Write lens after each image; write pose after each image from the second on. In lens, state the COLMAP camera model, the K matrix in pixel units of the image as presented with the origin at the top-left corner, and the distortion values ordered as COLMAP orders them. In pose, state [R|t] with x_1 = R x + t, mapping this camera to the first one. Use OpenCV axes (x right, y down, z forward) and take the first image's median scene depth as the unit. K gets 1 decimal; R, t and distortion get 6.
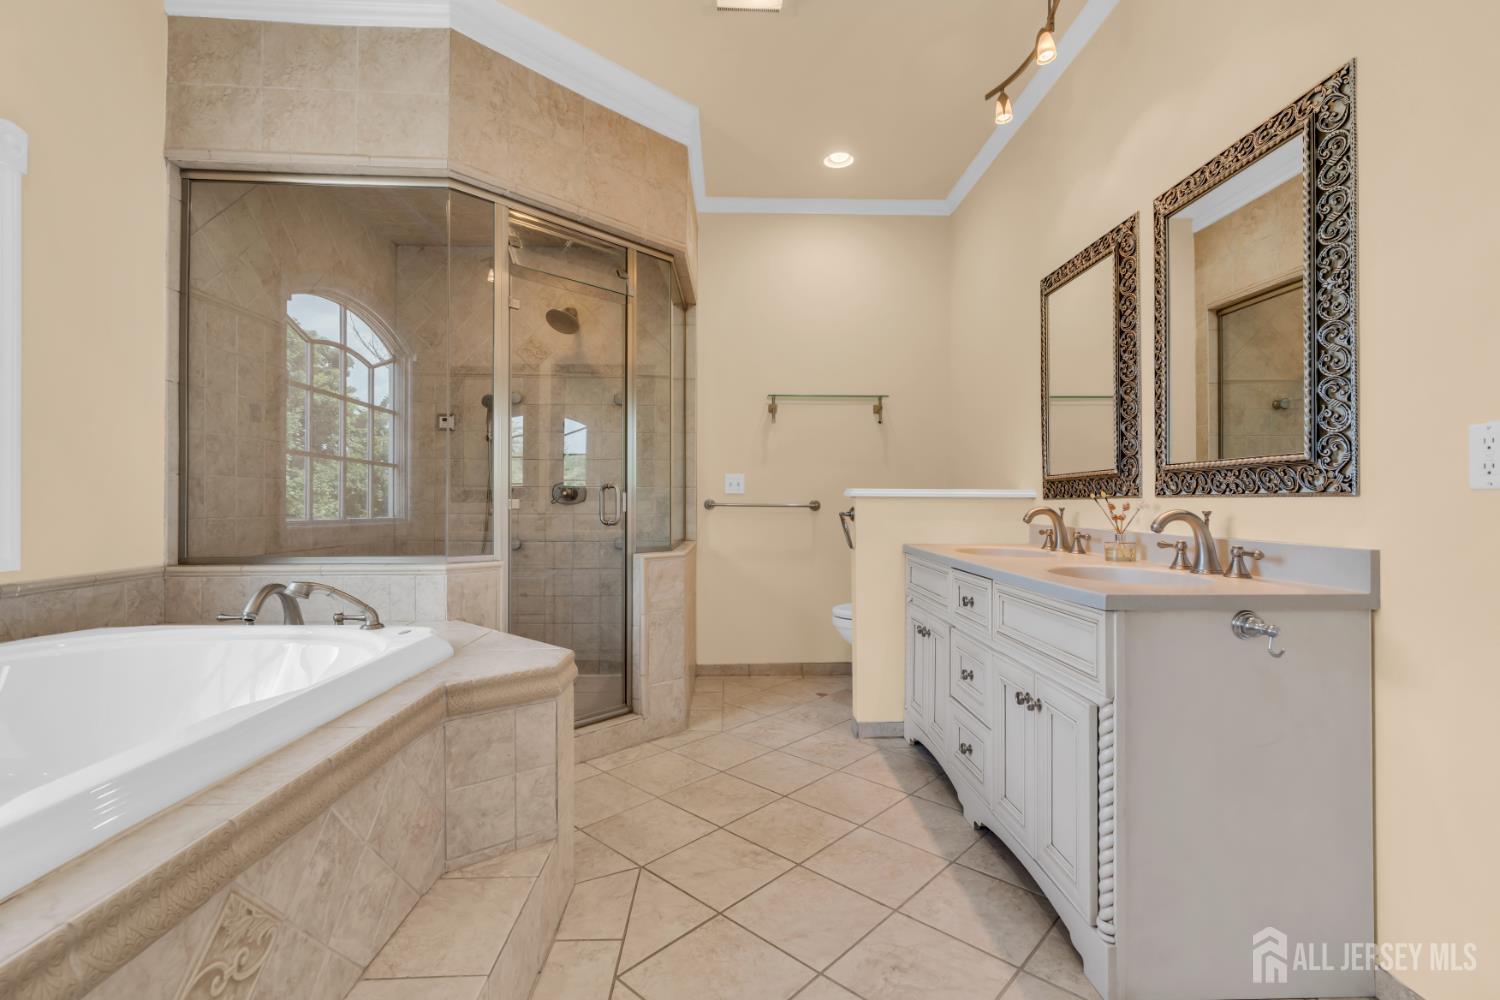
lens RADIAL K [[679.8, 0, 747.2], [0, 679.8, 501.8], [0, 0, 1]] dist [-0.008215, 0.003167]
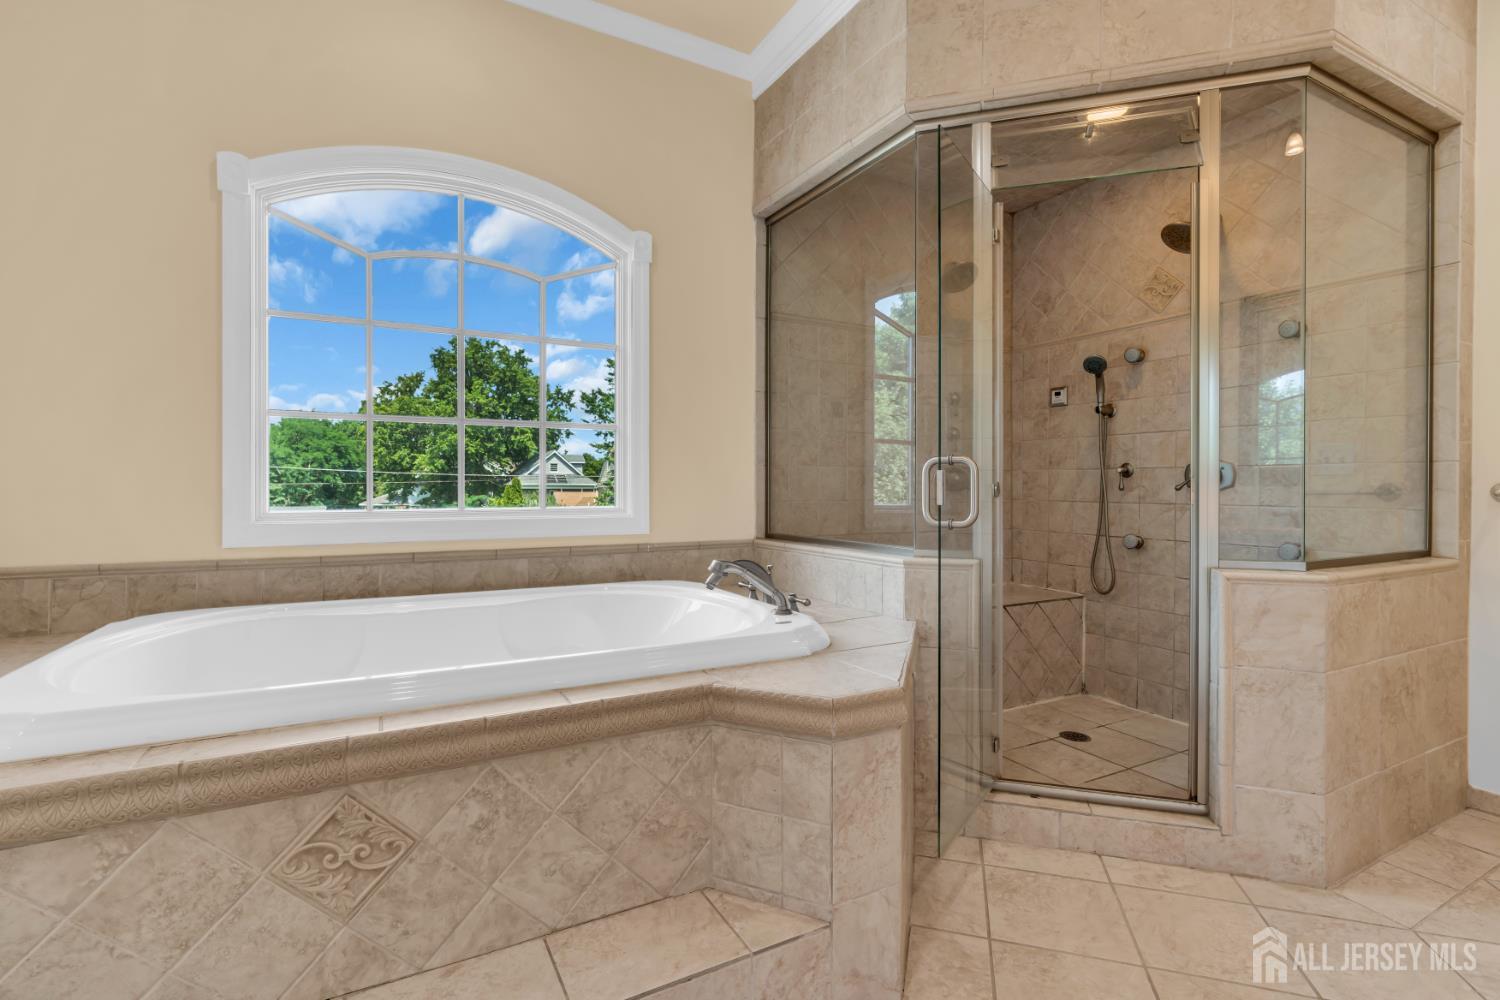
lens RADIAL K [[679.8, 0, 745.3], [0, 679.8, 491.9], [0, 0, 1]] dist [-0.008215, 0.003167]
pose [[0.444847, 0.004465, -0.895596, 0.255949], [0.000078, 0.999987, 0.005025, 0.001580], [0.895607, -0.002305, 0.444841, 0.402924]]
